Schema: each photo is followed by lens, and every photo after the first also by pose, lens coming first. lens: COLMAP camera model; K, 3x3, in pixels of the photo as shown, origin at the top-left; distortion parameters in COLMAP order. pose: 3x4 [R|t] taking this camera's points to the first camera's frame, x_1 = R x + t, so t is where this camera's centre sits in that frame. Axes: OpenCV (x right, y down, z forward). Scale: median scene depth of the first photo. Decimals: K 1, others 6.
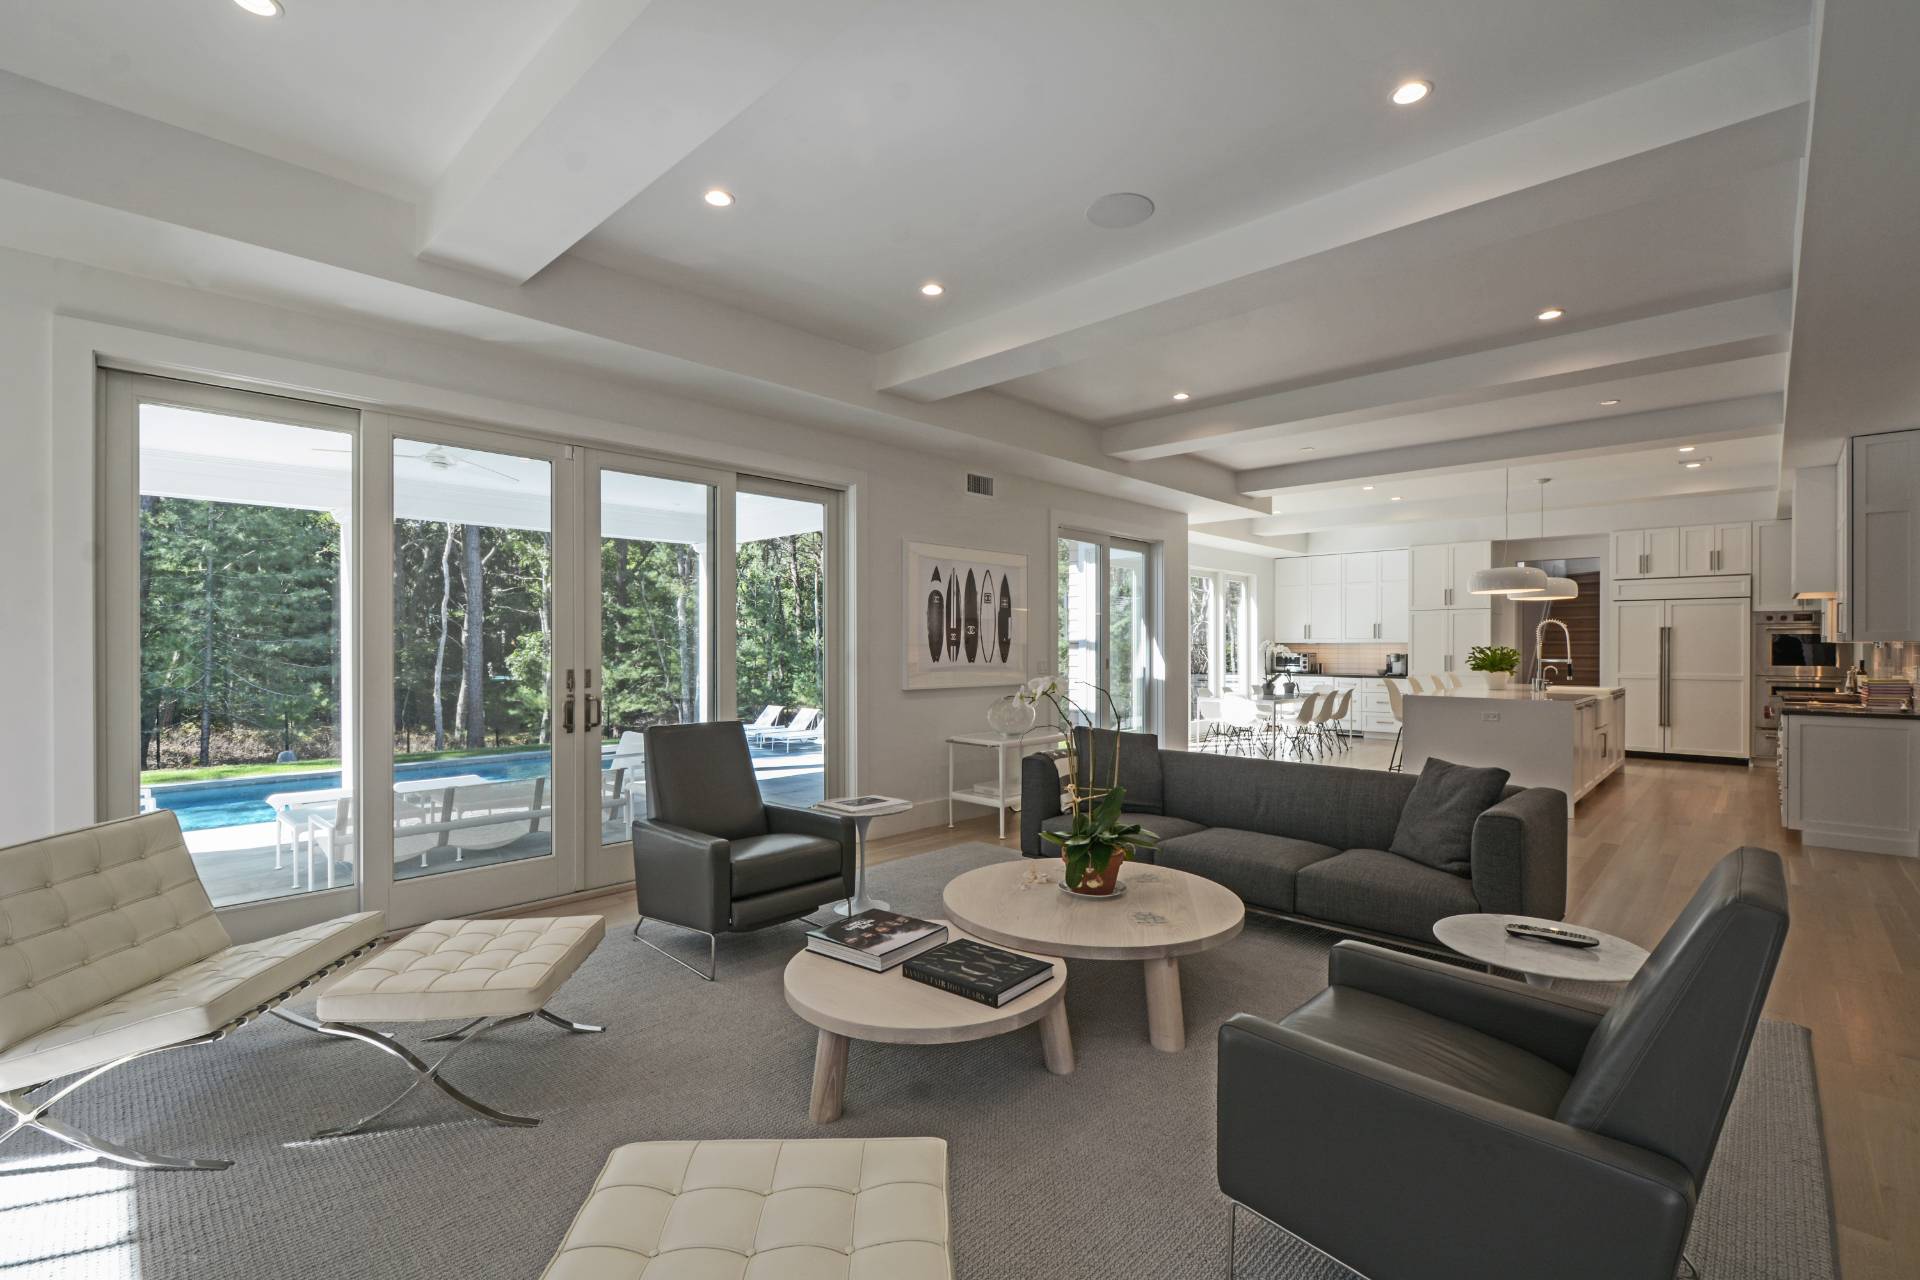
lens RADIAL K [[852.4, 0, 974.3], [0, 852.4, 653.5], [0, 0, 1]] dist [0.001948, -0.000925]
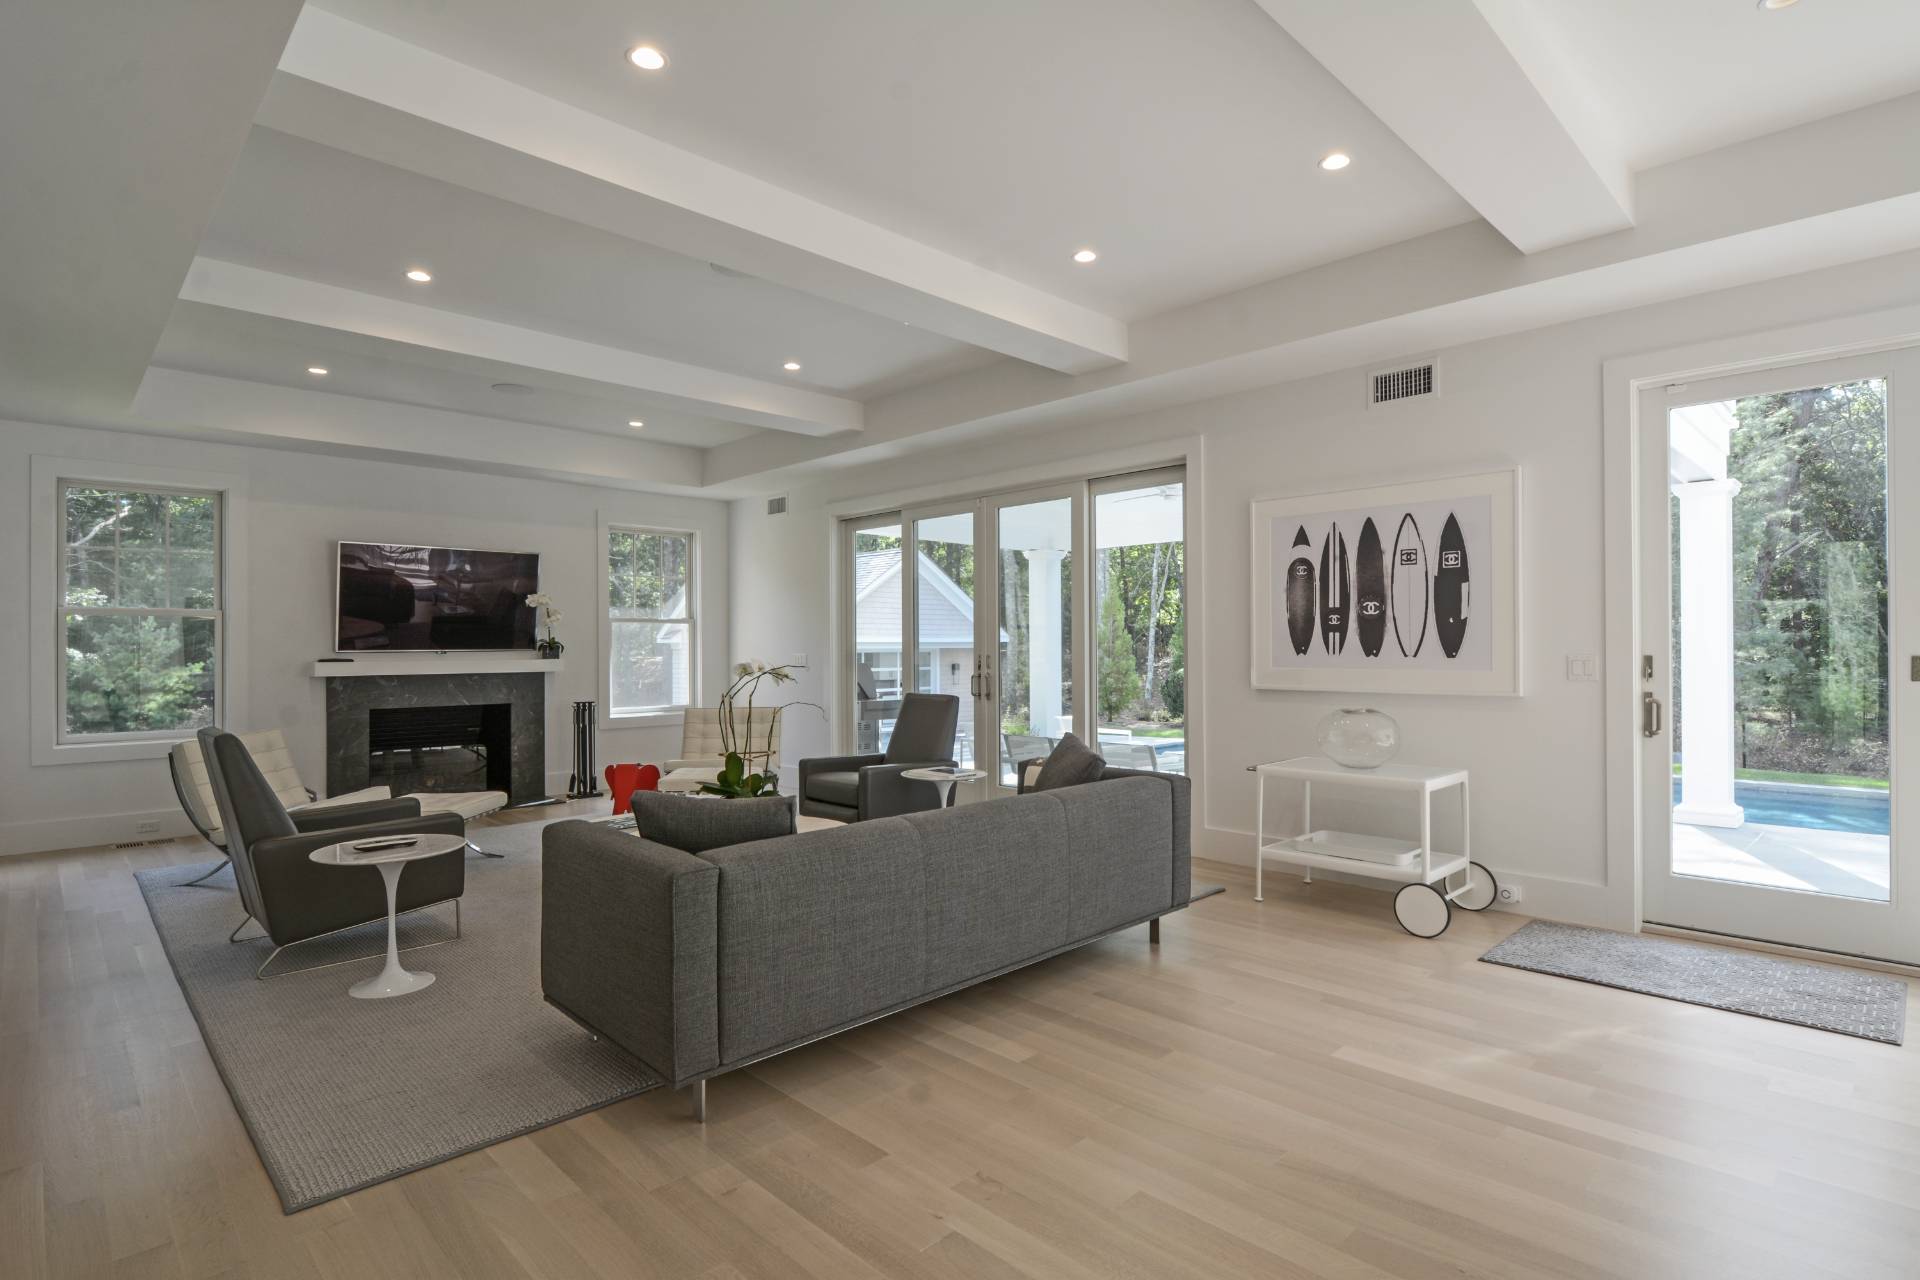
lens RADIAL K [[954.7, 0, 960.2], [0, 954.7, 647.6], [0, 0, 1]] dist [-0.003566, -0.000489]
pose [[-0.037962, -0.008260, -0.999245, 0.758612], [-0.009006, 0.999928, -0.007924, 0.012327], [0.999239, 0.008698, -0.038033, 0.704594]]
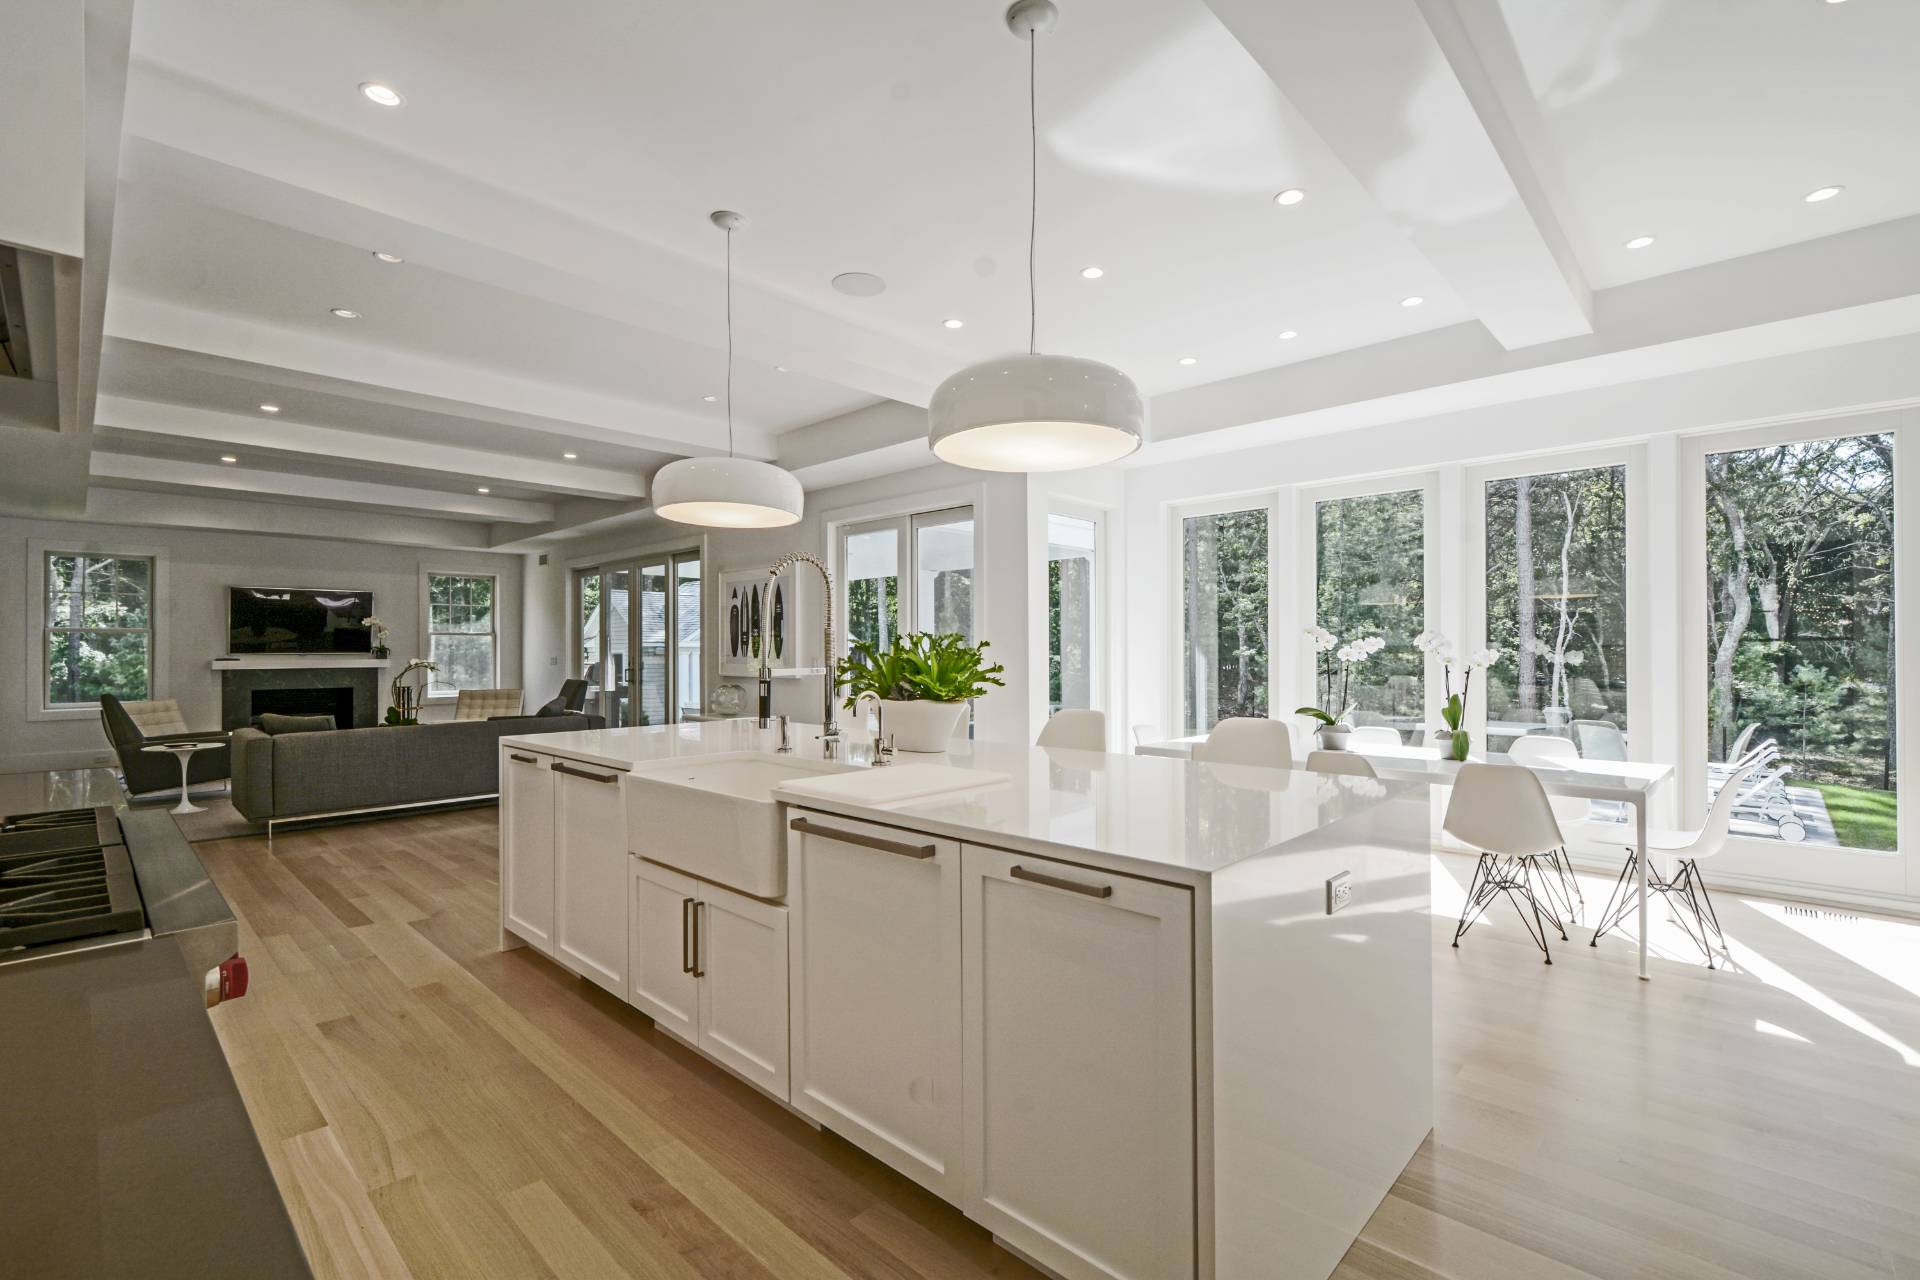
lens RADIAL K [[852.4, 0, 961.9], [0, 852.4, 639.0], [0, 0, 1]] dist [0.001948, -0.000925]
pose [[-0.008621, -0.015843, -0.999837, 1.266512], [-0.007430, 0.999848, -0.015779, -0.000007], [0.999935, 0.007292, -0.008737, 1.318261]]
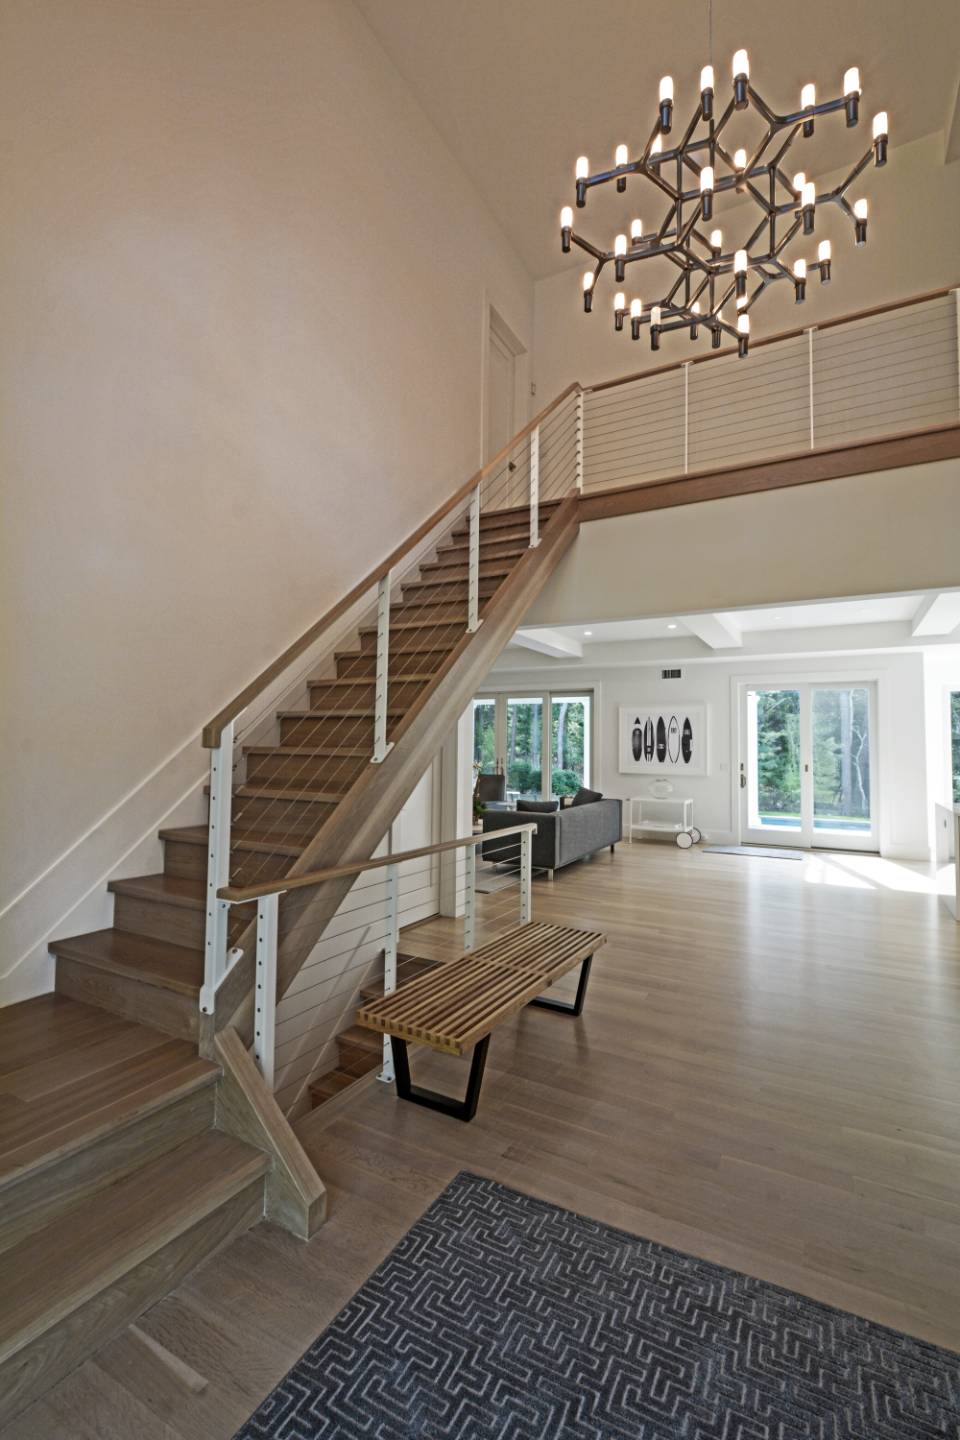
lens RADIAL K [[639.3, 0, 485.9], [0, 639.3, 718.3], [0, 0, 1]] dist [0.001948, -0.000925]
pose [[0.252964, -0.048392, -0.966265, 1.366341], [-0.021364, 0.998225, -0.055586, -0.000800], [0.967240, 0.034704, 0.251481, 0.209043]]
